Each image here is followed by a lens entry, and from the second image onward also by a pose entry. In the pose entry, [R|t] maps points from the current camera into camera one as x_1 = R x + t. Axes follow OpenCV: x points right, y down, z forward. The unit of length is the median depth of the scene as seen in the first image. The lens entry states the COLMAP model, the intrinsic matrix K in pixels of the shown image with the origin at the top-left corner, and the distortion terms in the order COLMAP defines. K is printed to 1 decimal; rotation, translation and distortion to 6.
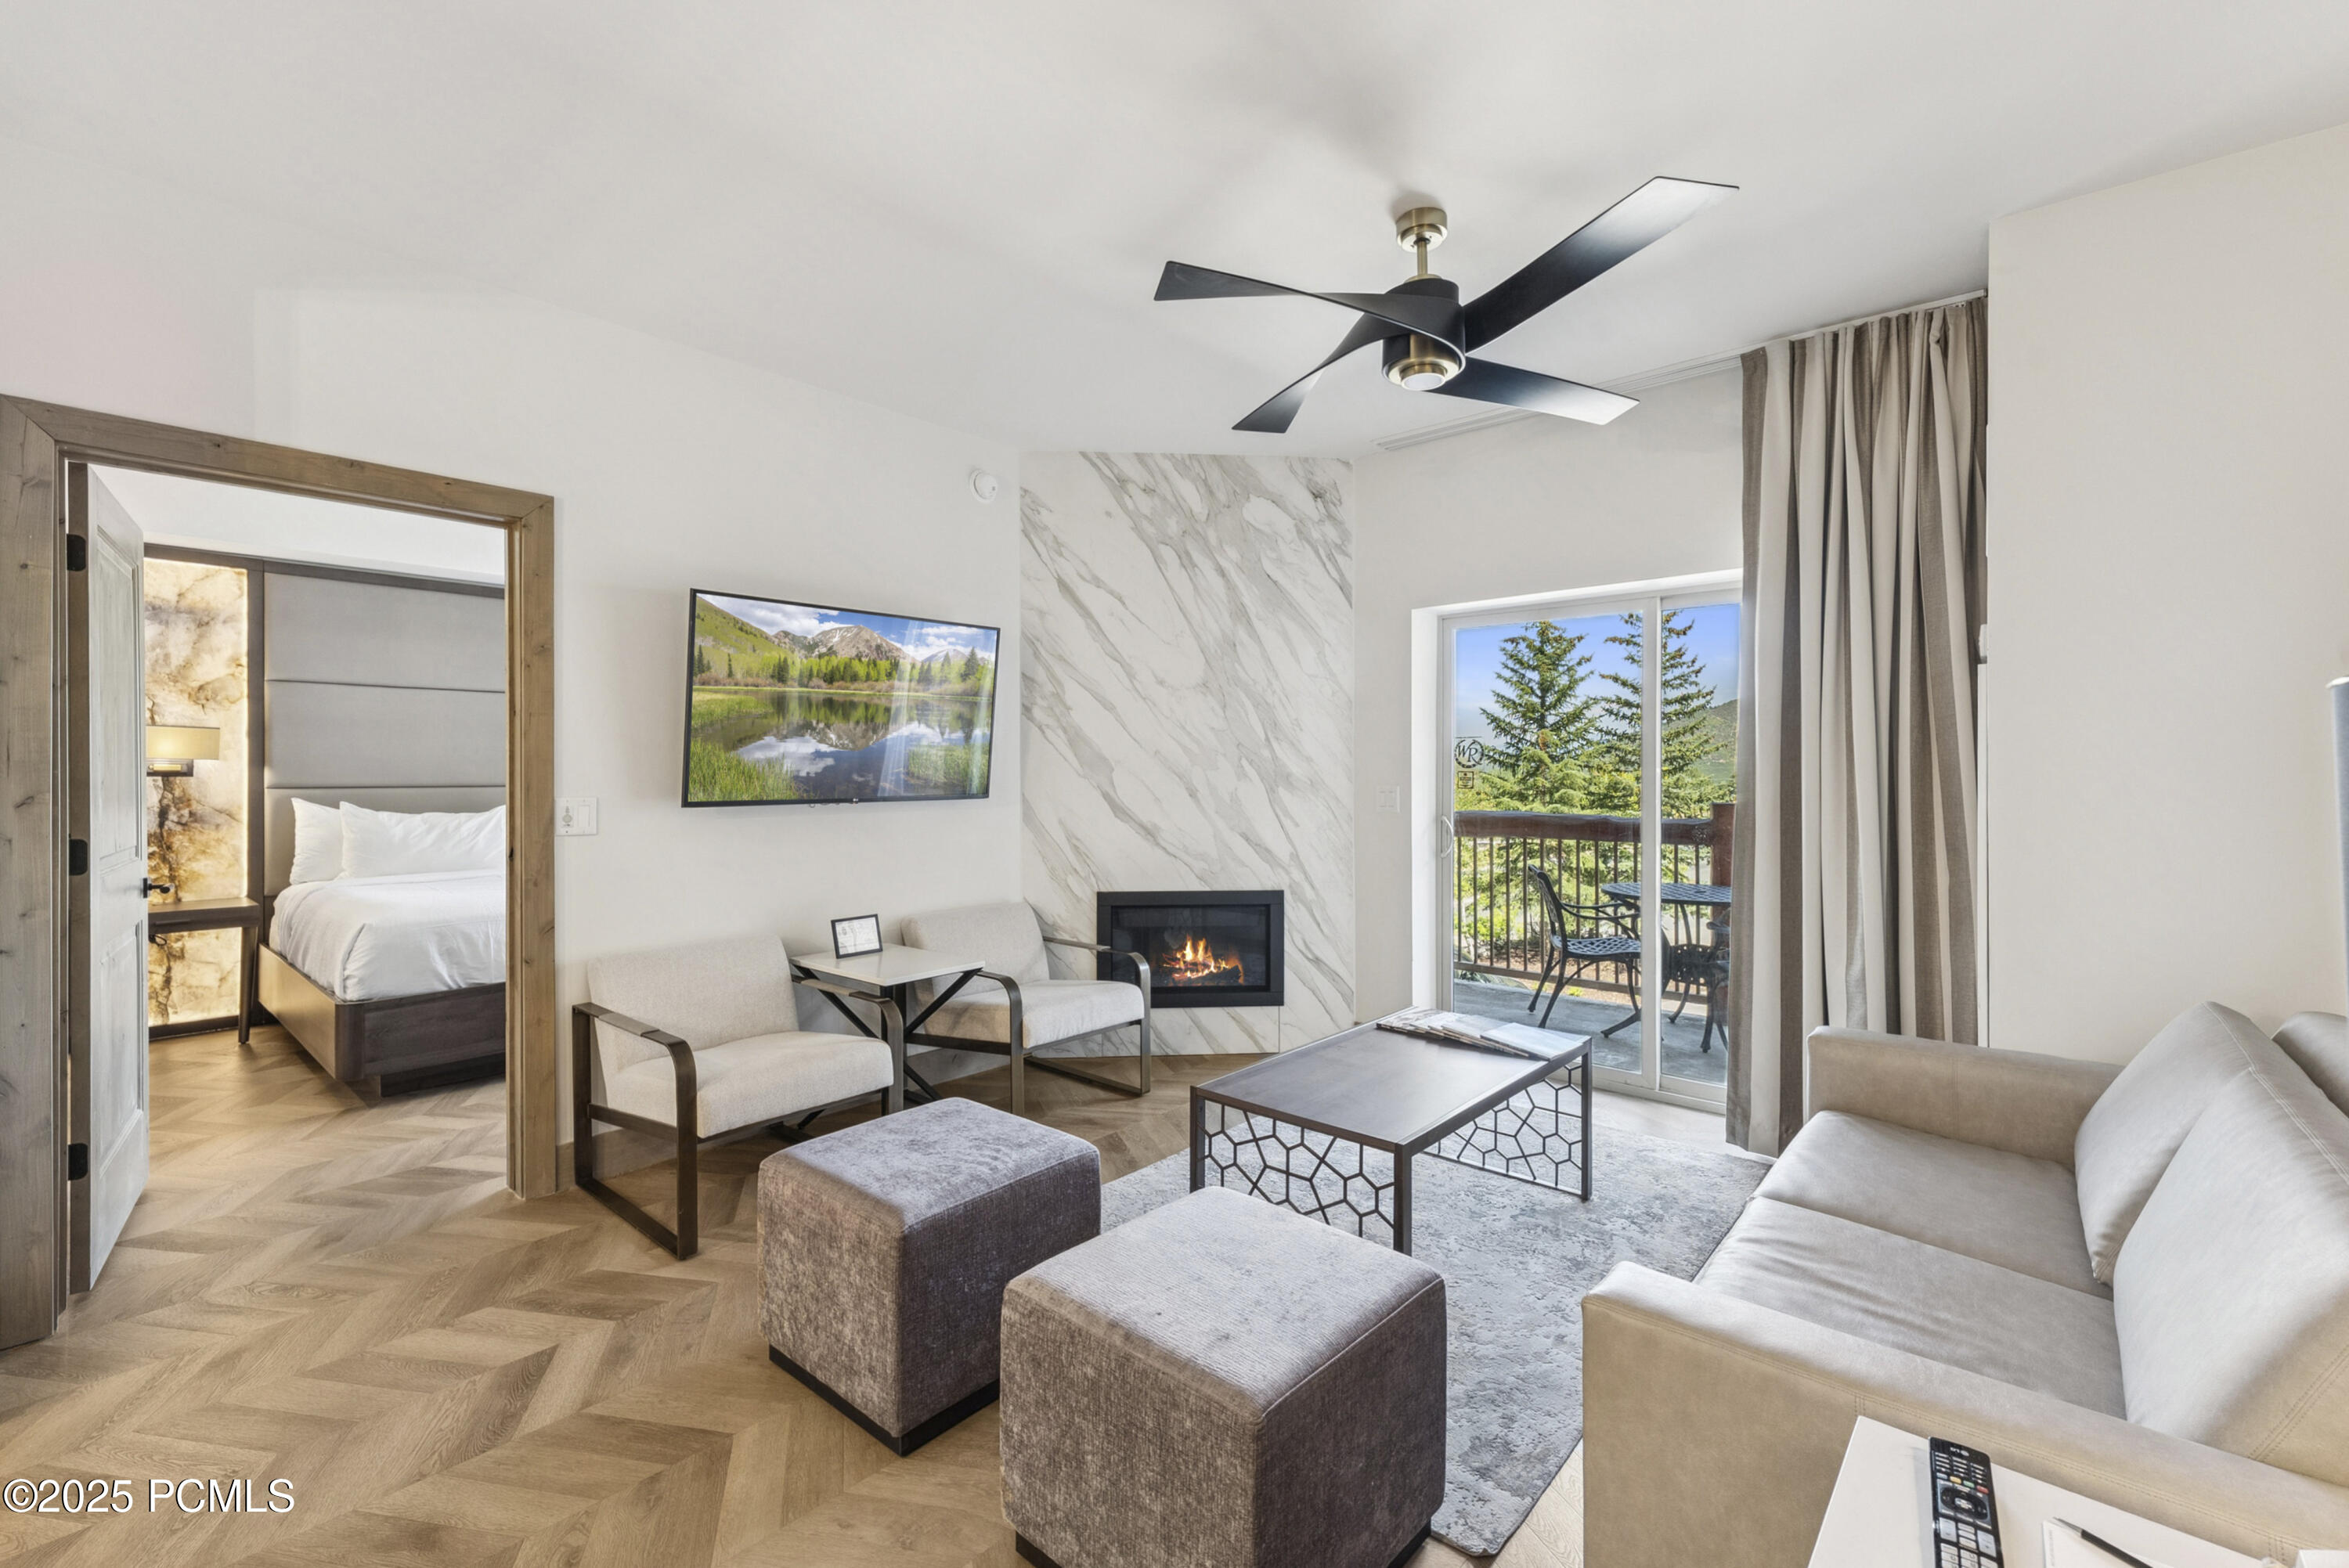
lens RADIAL K [[1006.0, 0, 1182.6], [0, 1006.0, 767.5], [0, 0, 1]] dist [0.004824, 0.000276]
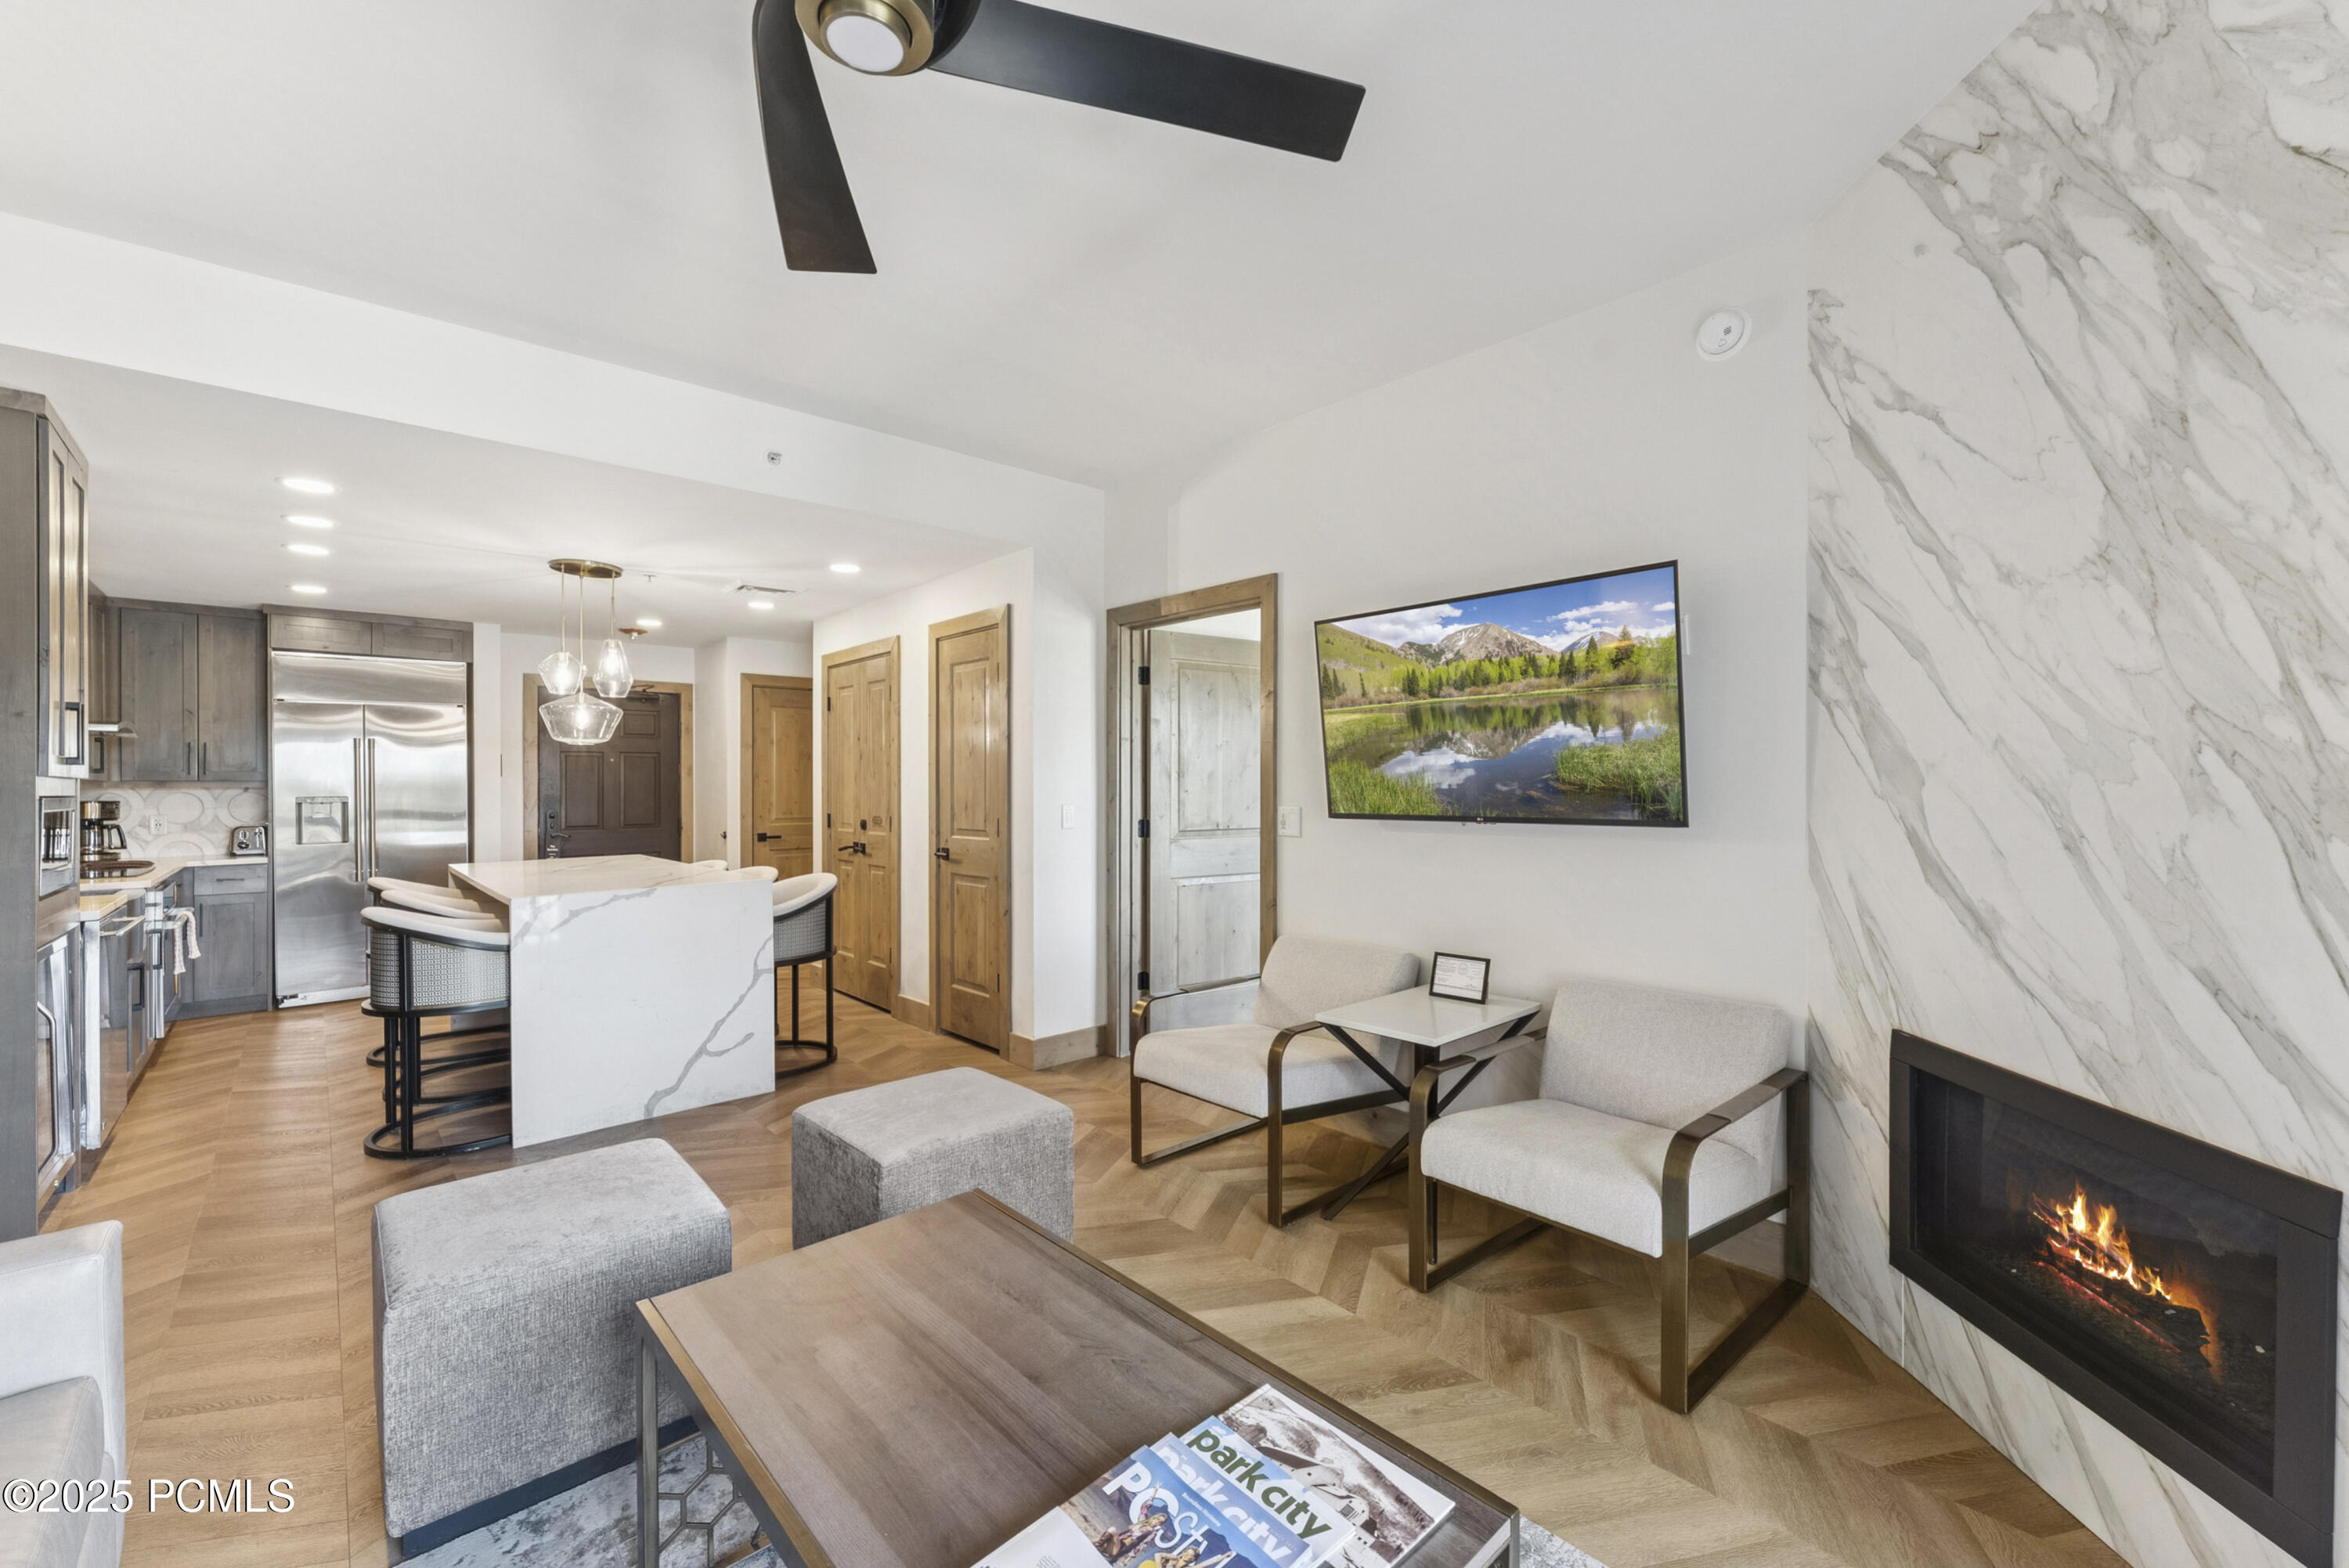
lens RADIAL K [[956.7, 0, 1202.8], [0, 956.7, 782.9], [0, 0, 1]] dist [0.001416, 0.000045]
pose [[-0.099076, -0.000063, -0.995080, 0.413442], [0.005355, 0.999985, -0.000597, 0.000803], [0.995066, -0.005388, -0.099074, 0.702935]]
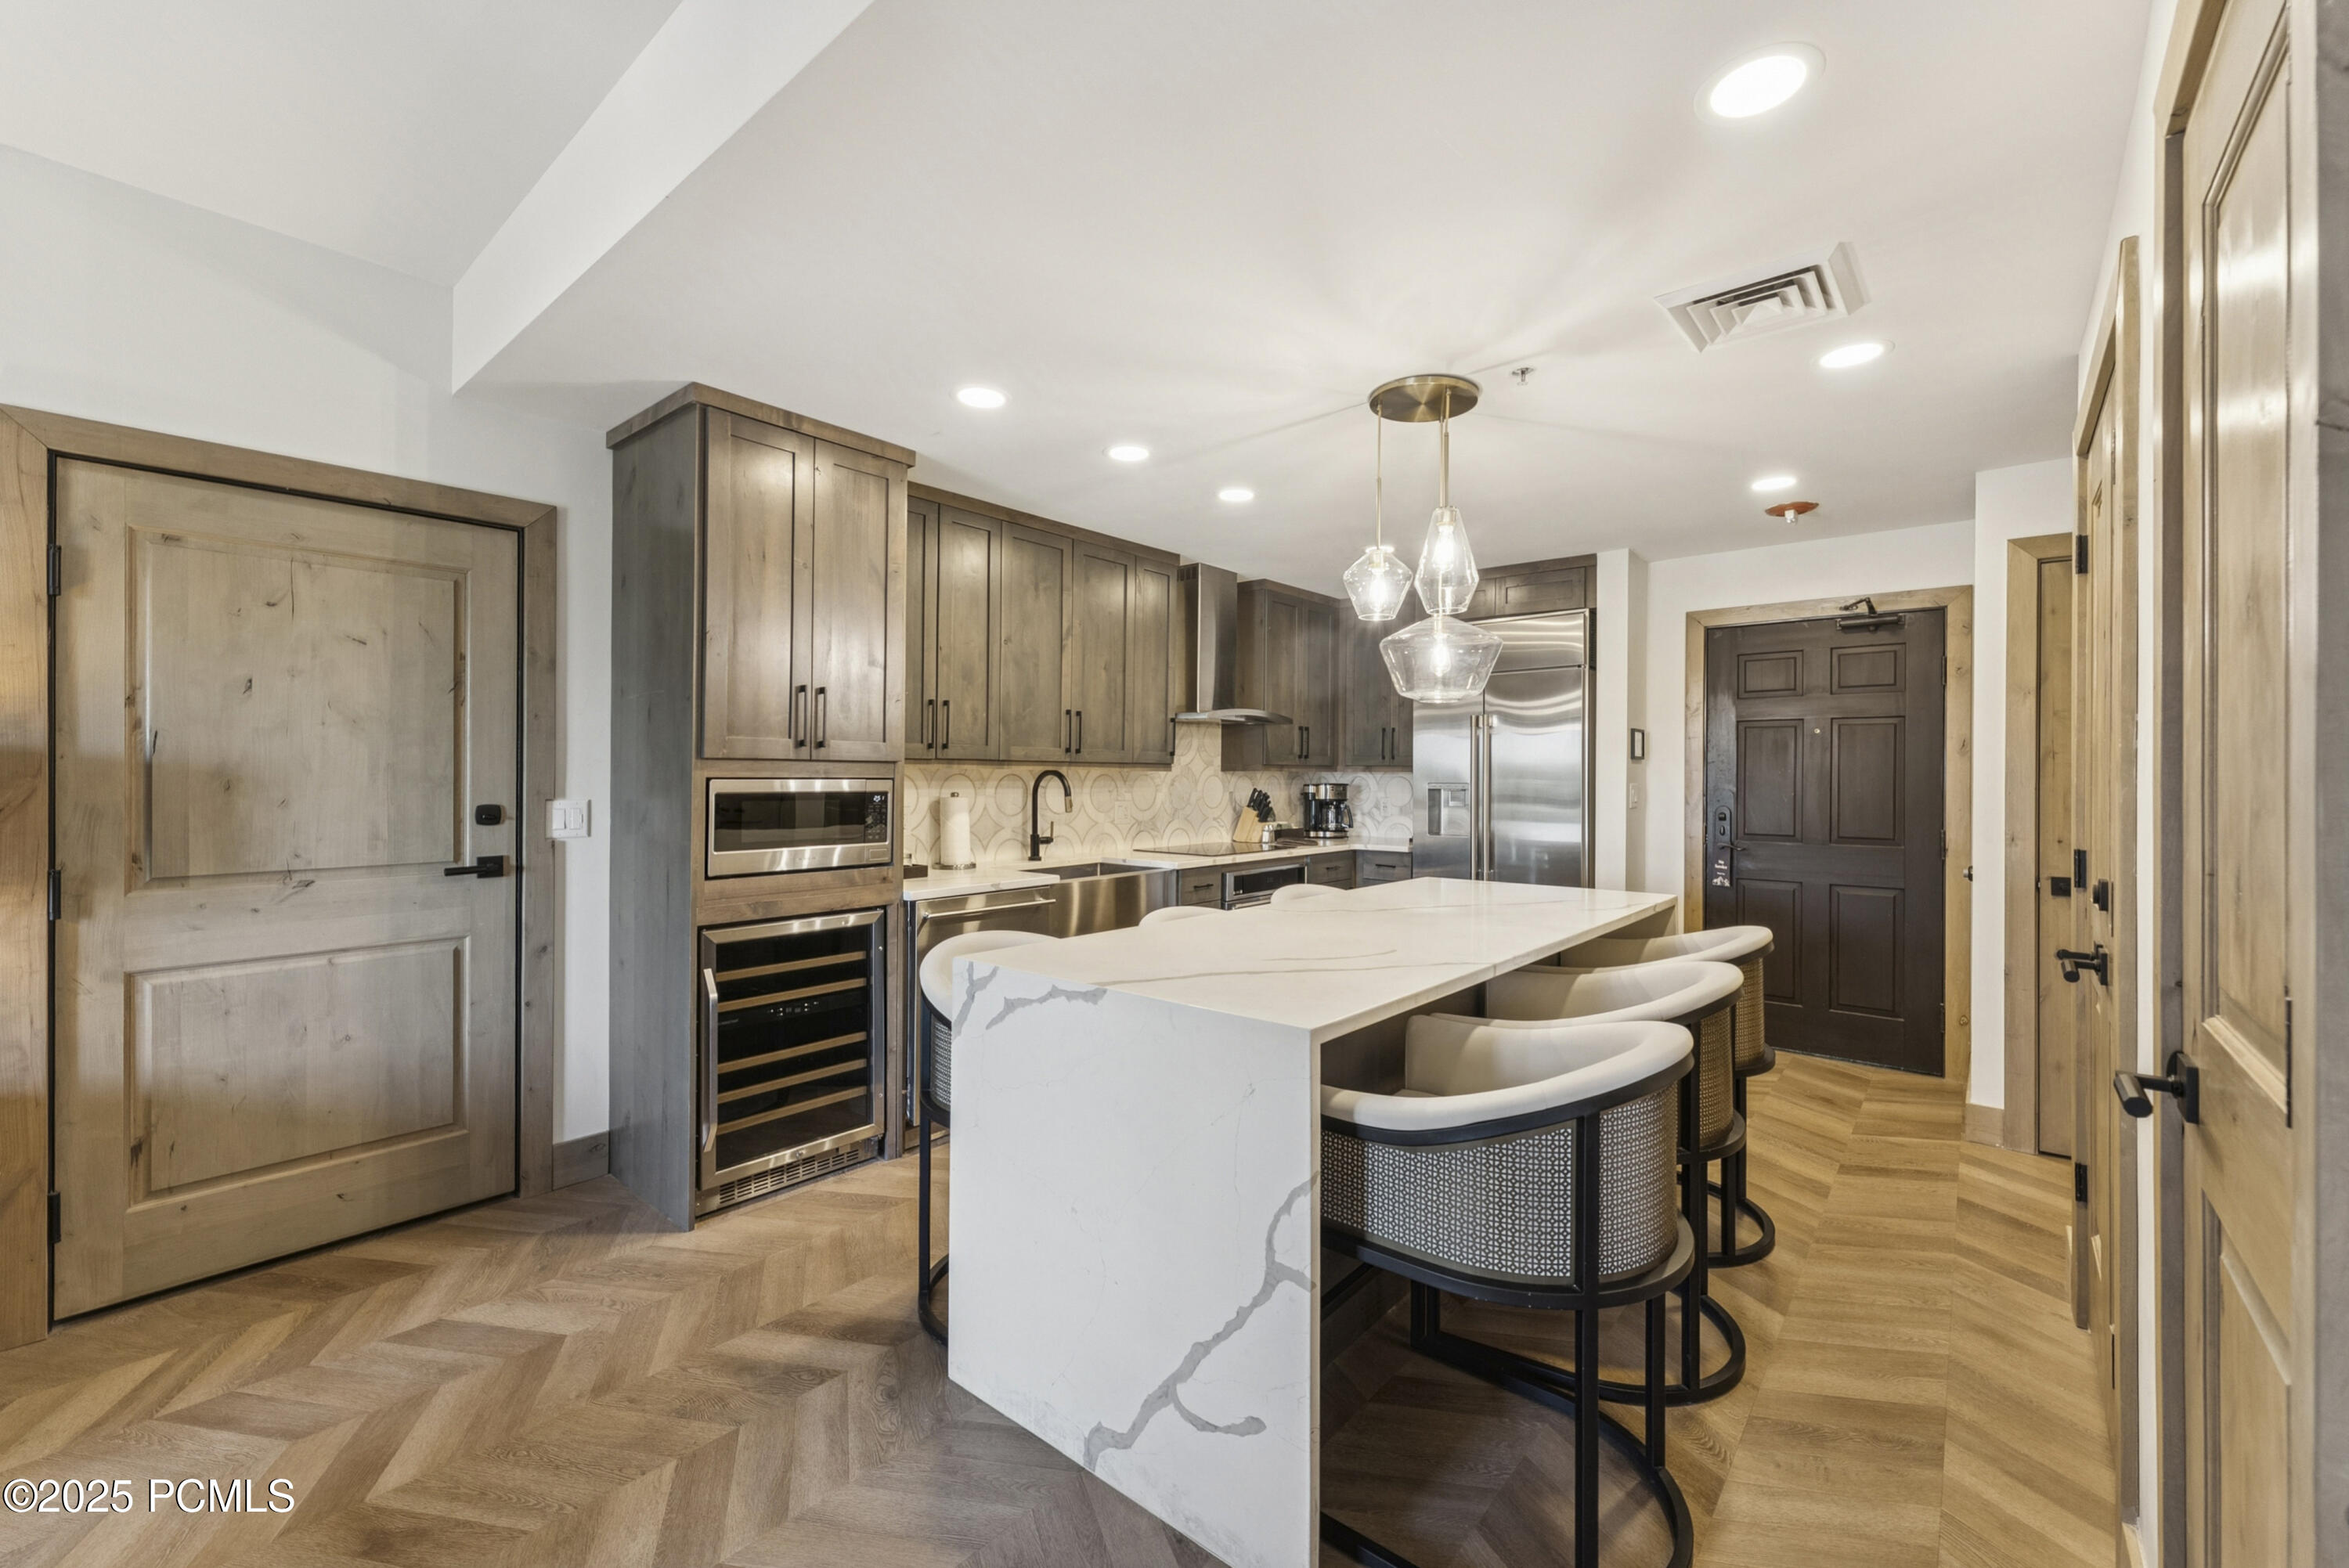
lens RADIAL K [[953.7, 0, 1172.4], [0, 953.7, 780.3], [0, 0, 1]] dist [0.003162, 0.000280]
pose [[-0.999781, -0.001414, -0.020893, -0.386254], [-0.001551, 0.999977, 0.006537, 0.001379], [0.020884, 0.006568, -0.999760, 0.534377]]
